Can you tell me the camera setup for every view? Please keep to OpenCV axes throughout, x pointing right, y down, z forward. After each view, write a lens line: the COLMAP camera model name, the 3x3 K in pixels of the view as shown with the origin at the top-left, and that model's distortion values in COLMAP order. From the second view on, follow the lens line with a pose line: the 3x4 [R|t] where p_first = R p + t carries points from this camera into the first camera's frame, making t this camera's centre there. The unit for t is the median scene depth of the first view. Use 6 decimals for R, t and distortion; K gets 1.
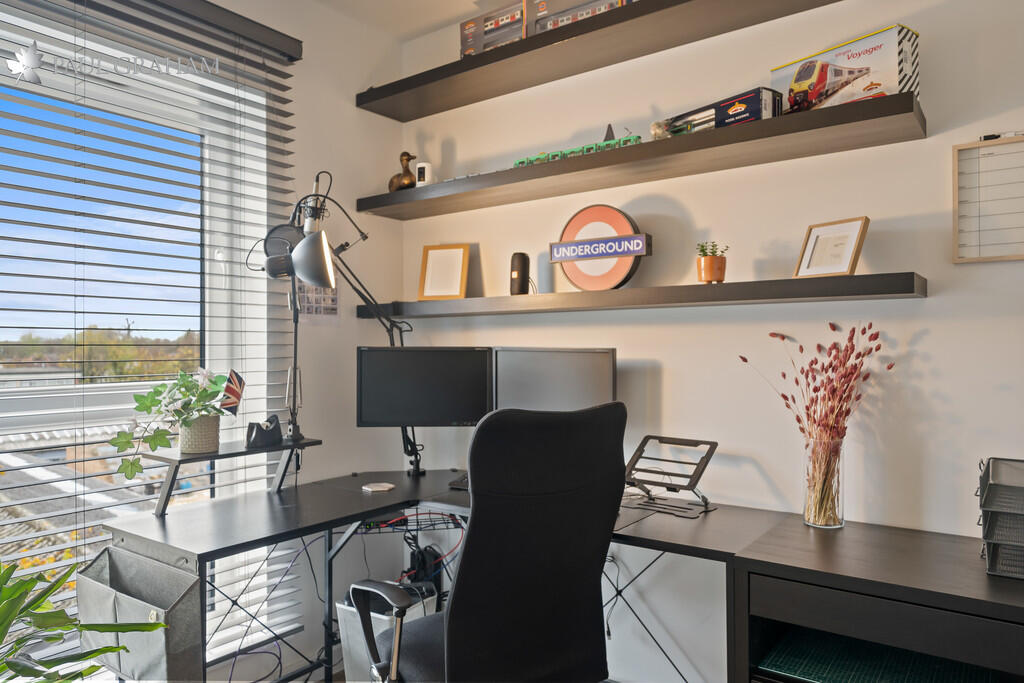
lens RADIAL K [[687.3, 0, 512.0], [0, 687.3, 341.5], [0, 0, 1]] dist [0.002266, -0.000245]
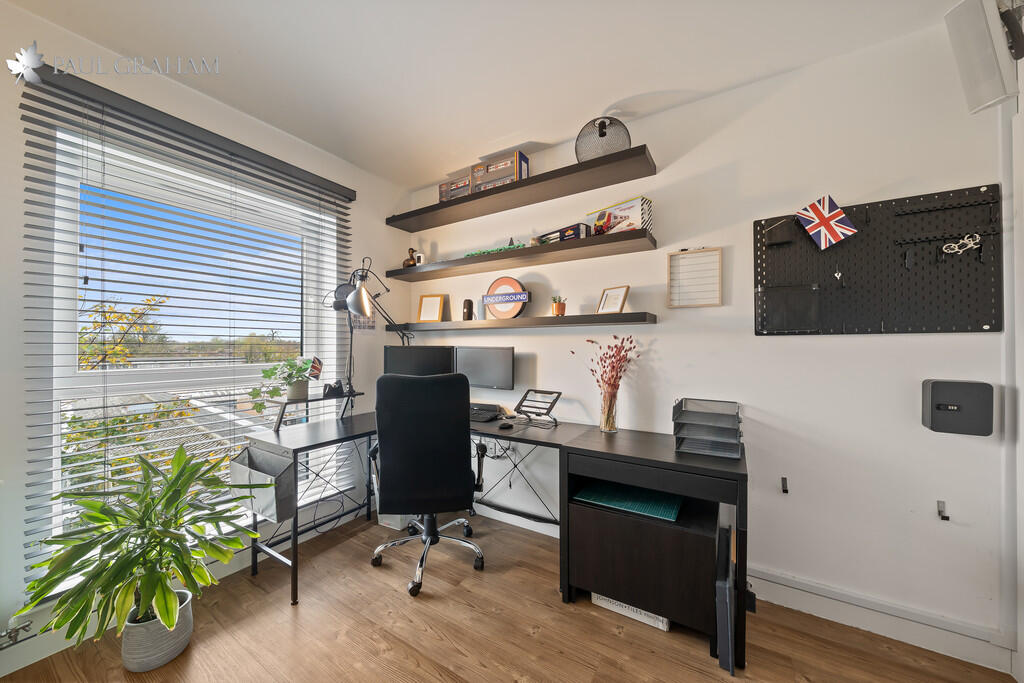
lens RADIAL K [[356.9, 0, 520.0], [0, 356.9, 343.7], [0, 0, 1]] dist [-0.002345, -0.000121]
pose [[0.996132, 0.004441, 0.087757, 0.080141], [-0.004500, 0.999990, 0.000473, -0.000567], [-0.087754, -0.000866, 0.996142, -0.066826]]
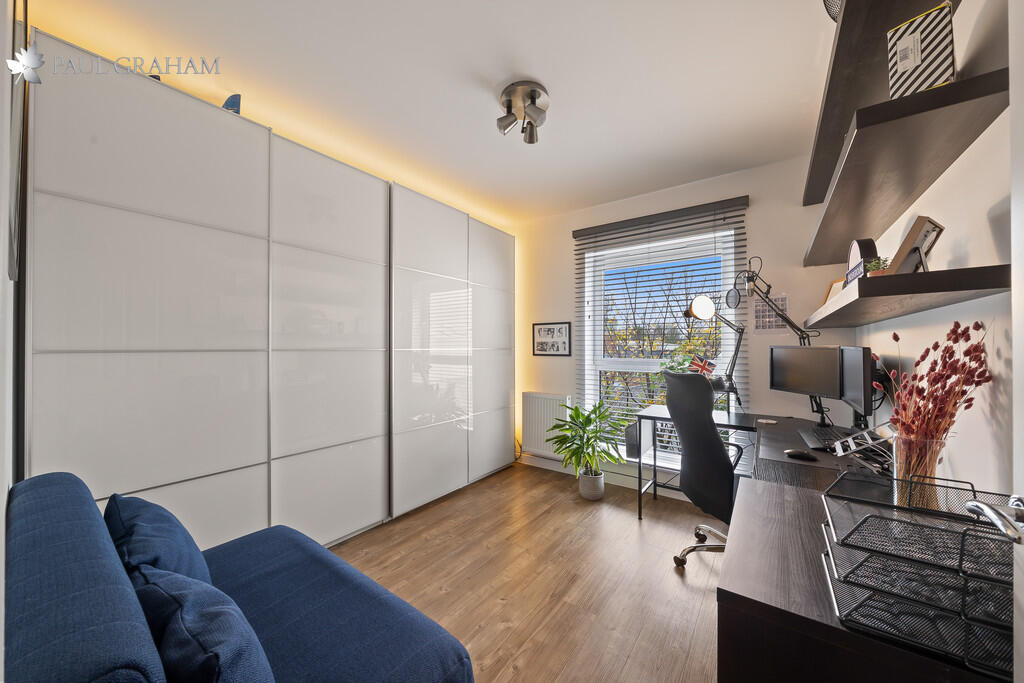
lens RADIAL K [[356.9, 0, 520.0], [0, 356.9, 343.7], [0, 0, 1]] dist [-0.002345, -0.000121]
pose [[0.018330, -0.001002, -0.999831, 0.762867], [0.007398, 0.999972, -0.000866, -0.002967], [0.999805, -0.007381, 0.018337, 0.313919]]
